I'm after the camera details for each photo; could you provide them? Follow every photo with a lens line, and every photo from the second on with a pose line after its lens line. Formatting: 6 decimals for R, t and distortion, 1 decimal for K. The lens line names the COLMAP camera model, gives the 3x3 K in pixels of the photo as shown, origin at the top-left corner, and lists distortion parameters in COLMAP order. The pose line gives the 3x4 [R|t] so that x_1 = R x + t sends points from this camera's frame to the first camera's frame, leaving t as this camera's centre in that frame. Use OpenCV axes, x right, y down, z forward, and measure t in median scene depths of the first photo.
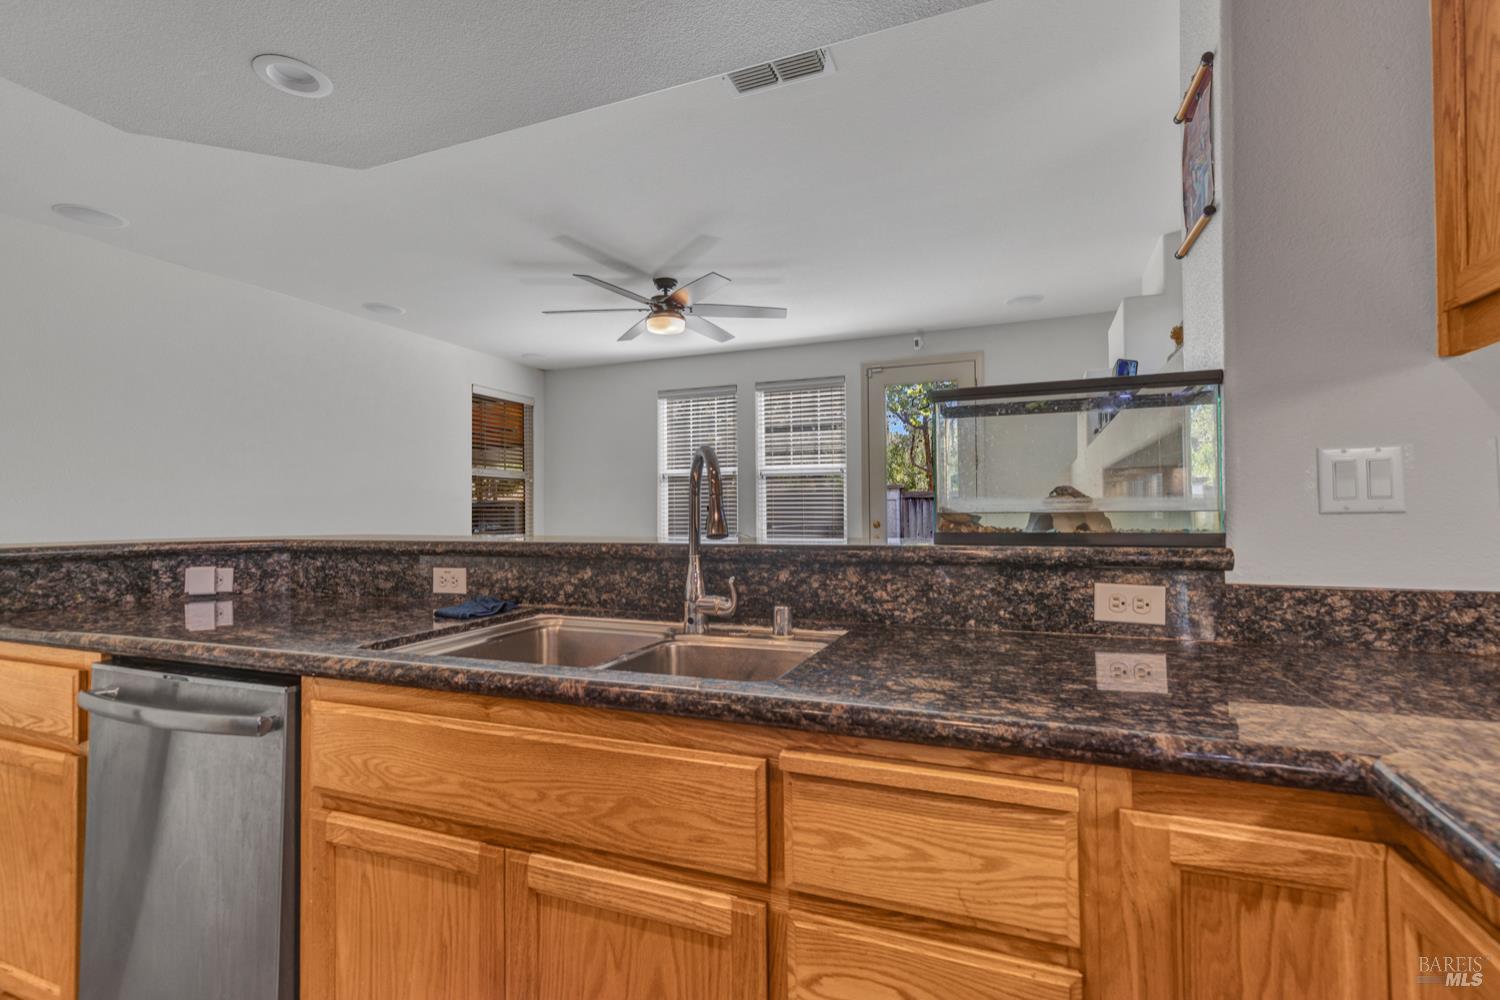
lens RADIAL K [[696.6, 0, 758.0], [0, 696.6, 486.1], [0, 0, 1]] dist [0.002839, -0.000488]
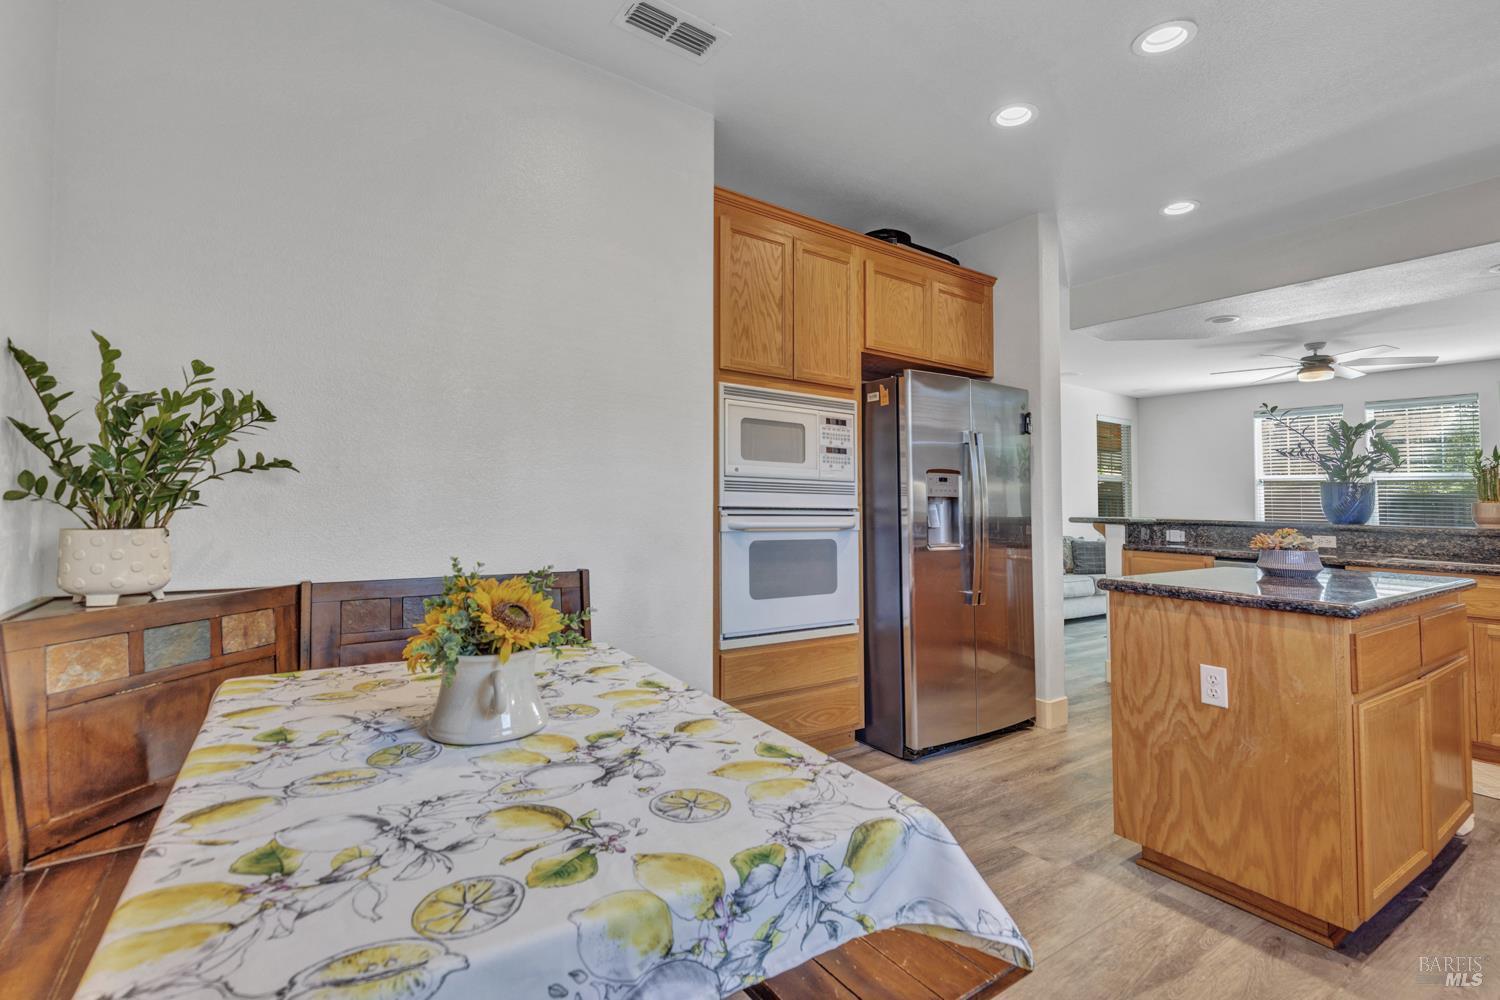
lens RADIAL K [[696.6, 0, 758.0], [0, 696.6, 486.1], [0, 0, 1]] dist [0.002839, -0.000488]
pose [[0.845396, 0.015687, -0.533910, -0.324960], [-0.007820, 0.999825, 0.016995, -0.027258], [0.534083, -0.010192, 0.845371, -0.770289]]
